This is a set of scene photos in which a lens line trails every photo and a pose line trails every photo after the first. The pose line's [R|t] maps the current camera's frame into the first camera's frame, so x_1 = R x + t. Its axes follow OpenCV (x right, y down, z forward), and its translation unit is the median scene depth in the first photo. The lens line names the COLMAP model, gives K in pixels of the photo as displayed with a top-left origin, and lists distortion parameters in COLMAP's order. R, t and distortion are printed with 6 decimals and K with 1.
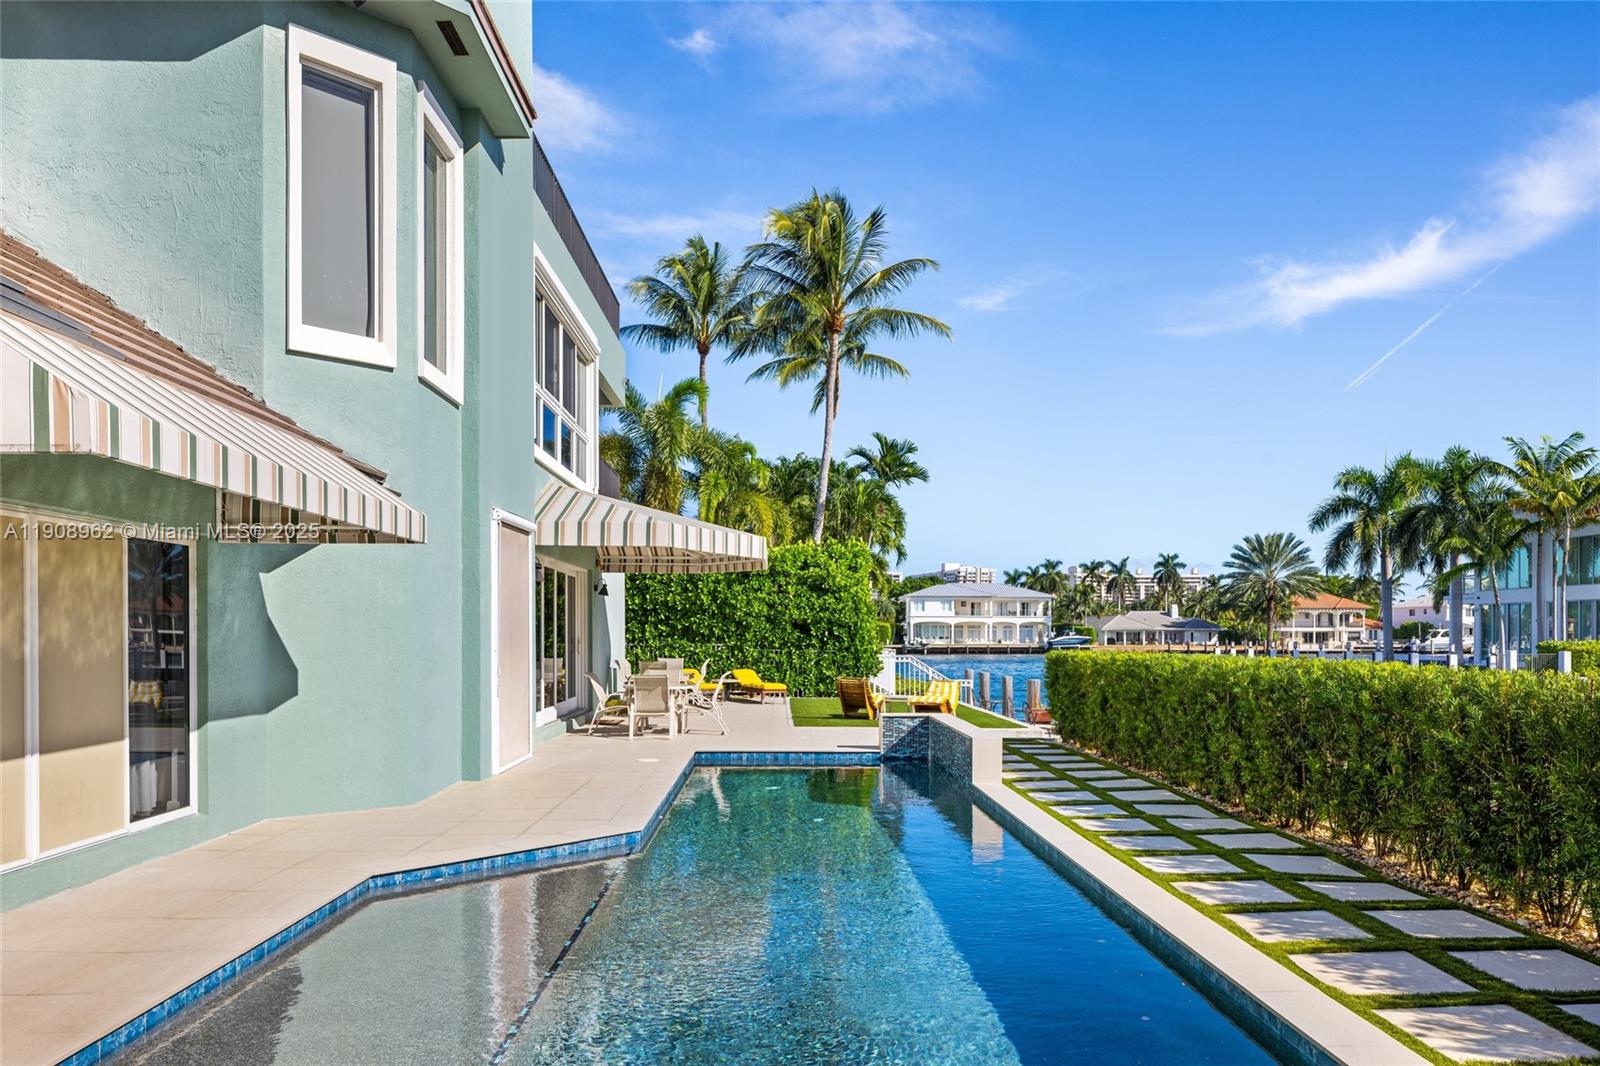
lens RADIAL K [[1106.2, 0, 783.1], [0, 1106.2, 631.1], [0, 0, 1]] dist [-0.012845, 0.001887]
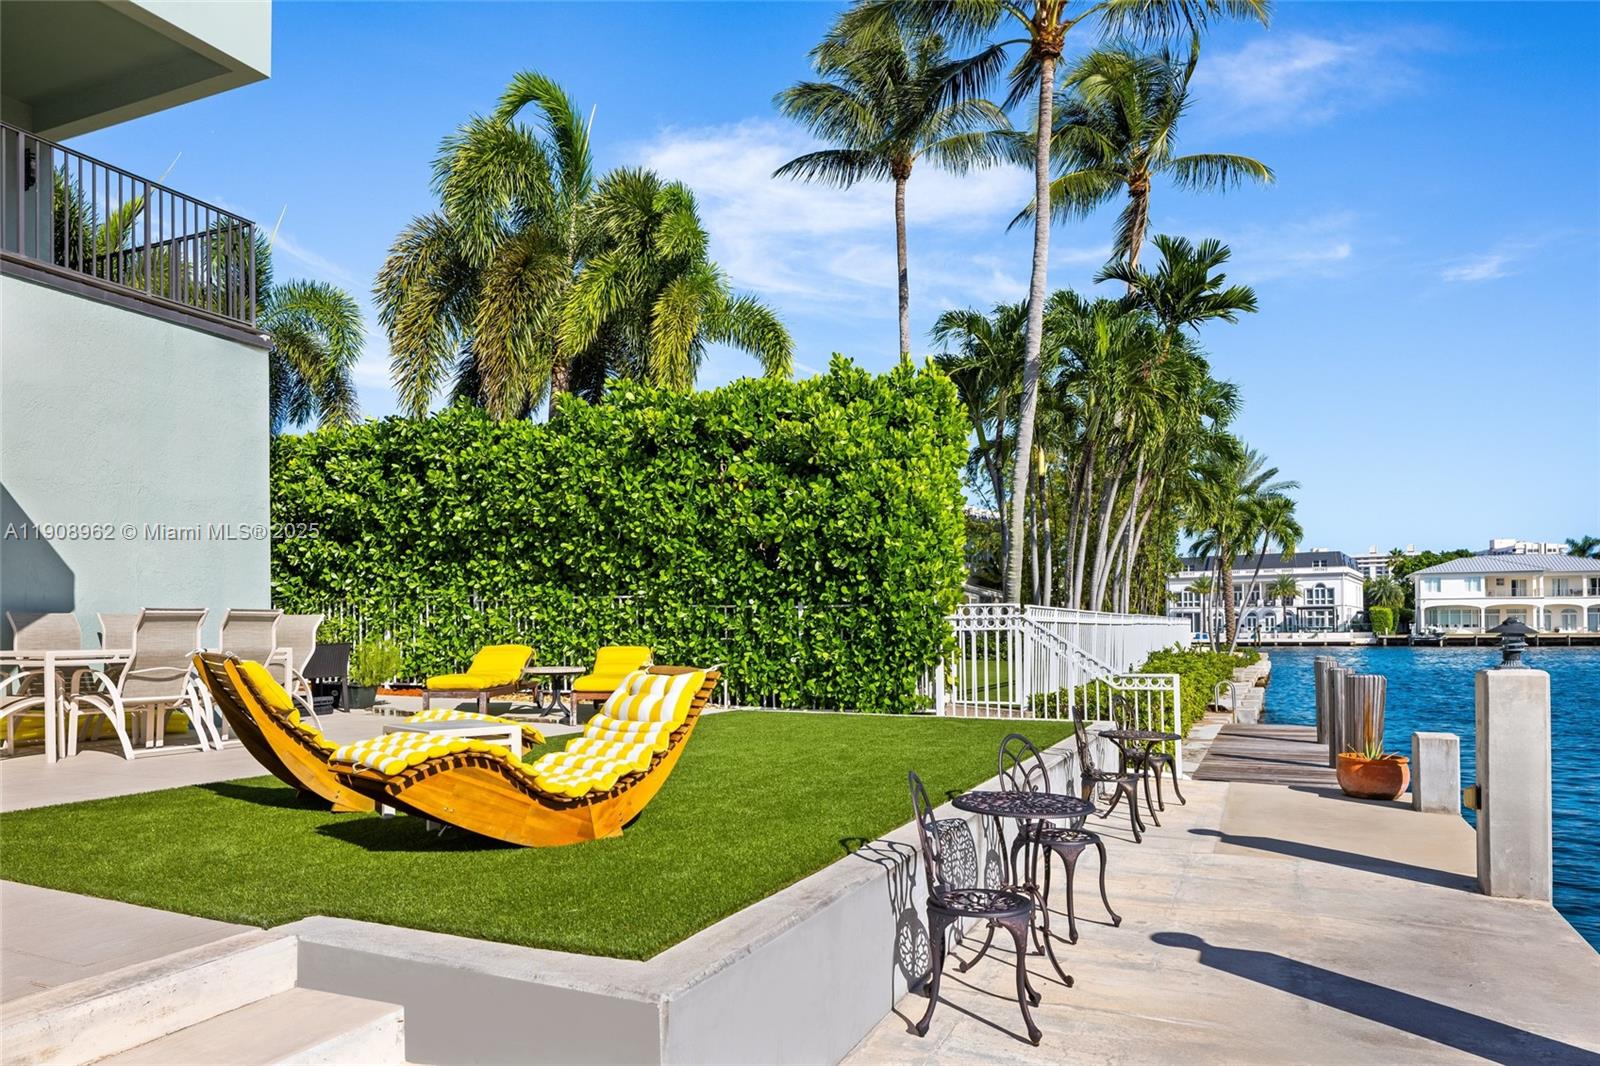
lens RADIAL K [[1069.9, 0, 804.4], [0, 1069.9, 608.3], [0, 0, 1]] dist [-0.011266, -0.001416]
pose [[0.903433, -0.016413, -0.428414, 0.161065], [0.008384, 0.999752, -0.020621, 0.020553], [0.428646, 0.015038, 0.903347, 0.450210]]
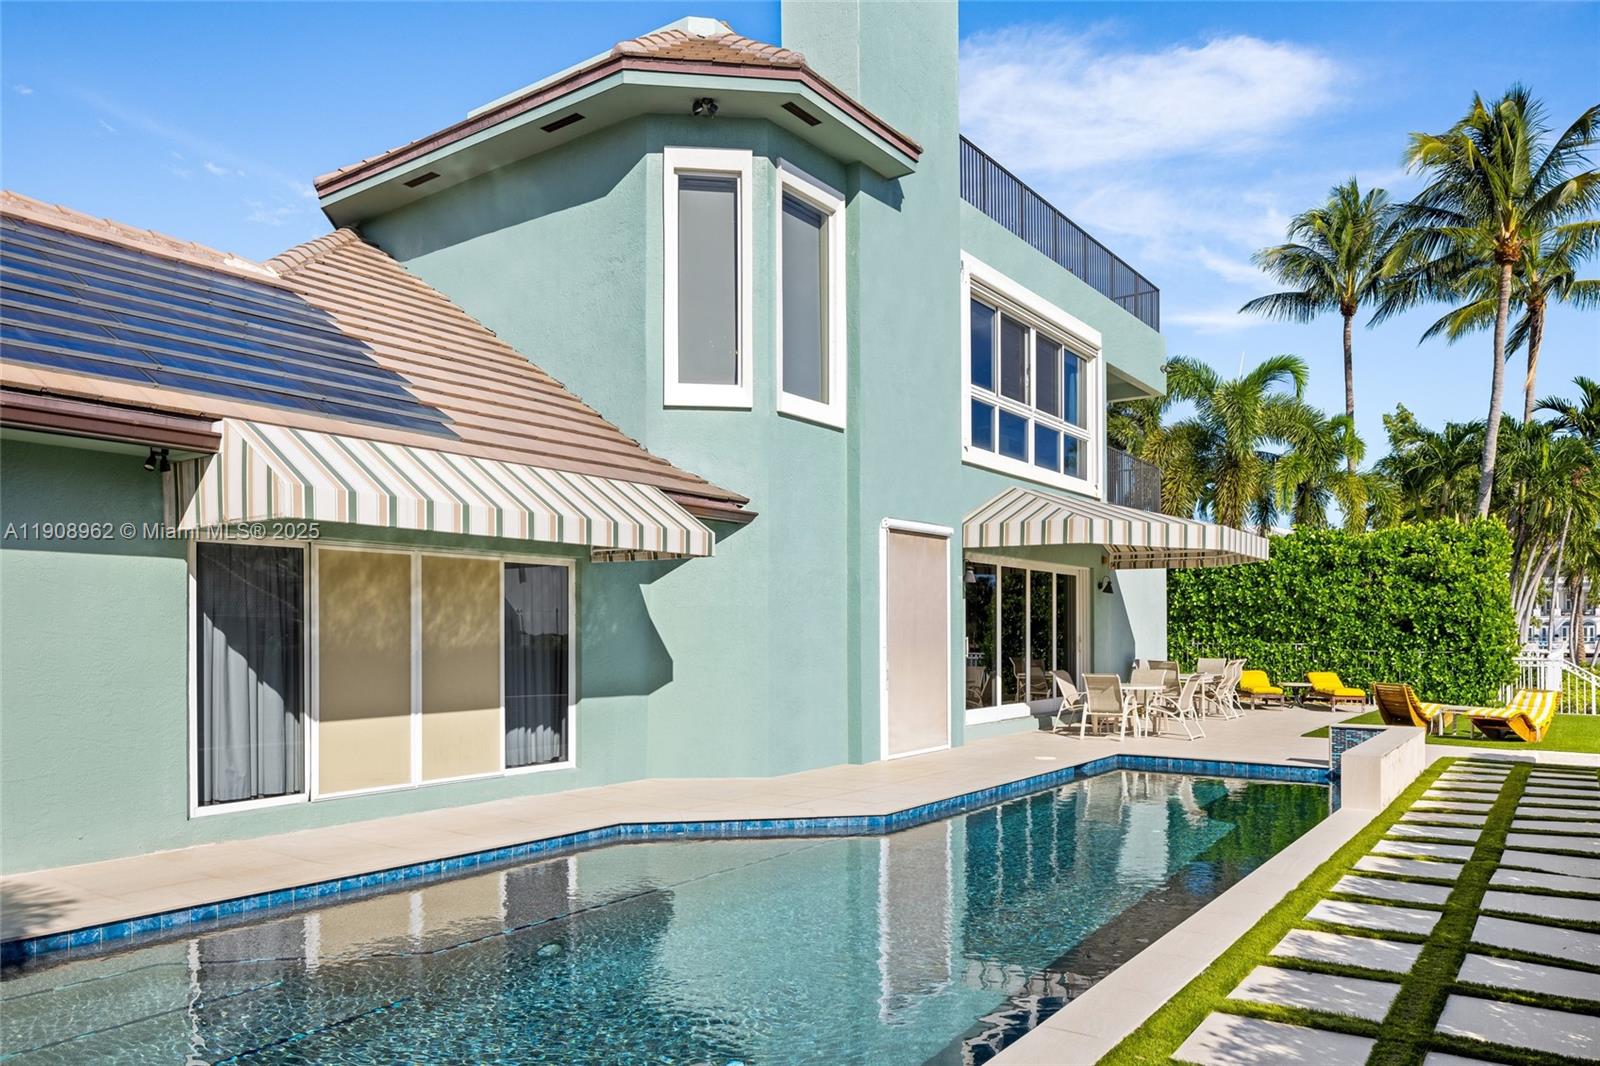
lens RADIAL K [[1106.2, 0, 763.5], [0, 1106.2, 628.2], [0, 0, 1]] dist [-0.012845, 0.001887]
pose [[0.793141, -0.003158, -0.609030, 0.105654], [0.002494, 0.999995, -0.001938, 0.000126], [0.609033, 0.000018, 0.793145, 0.018160]]
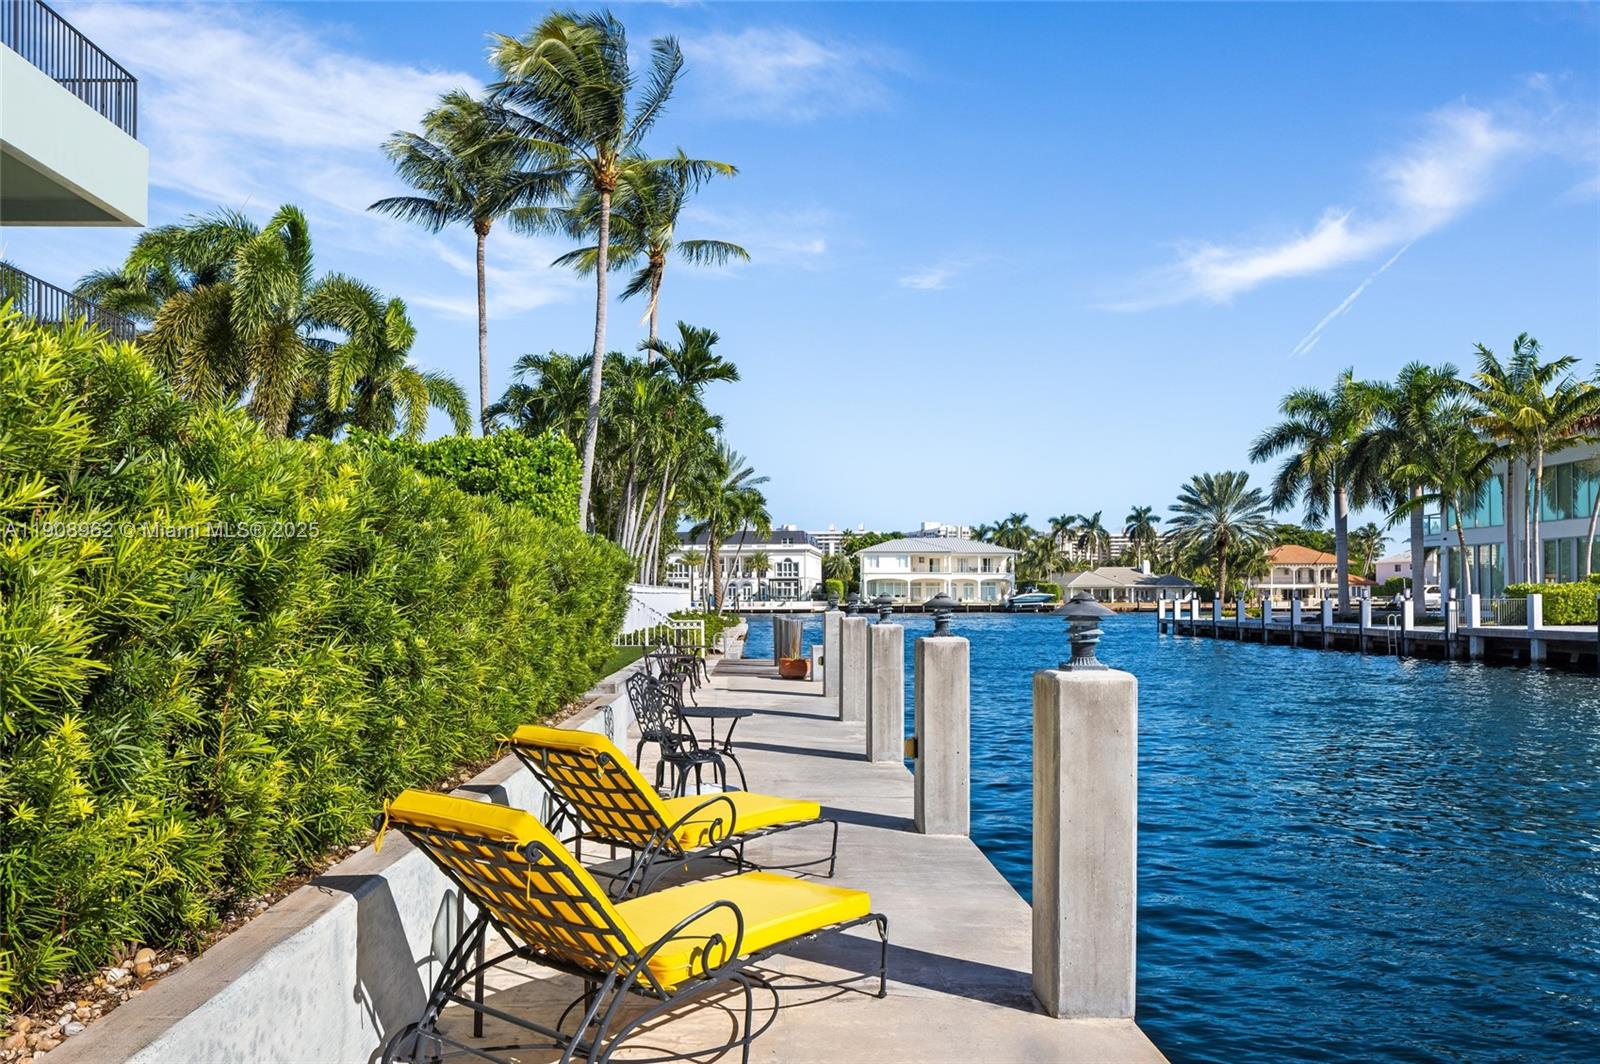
lens RADIAL K [[1106.2, 0, 788.5], [0, 1106.2, 541.3], [0, 0, 1]] dist [-0.012845, 0.001887]
pose [[0.999981, -0.003221, 0.005251, 0.169740], [0.003474, 0.998797, -0.048904, 0.021468], [-0.005088, 0.048921, 0.998790, 0.207620]]
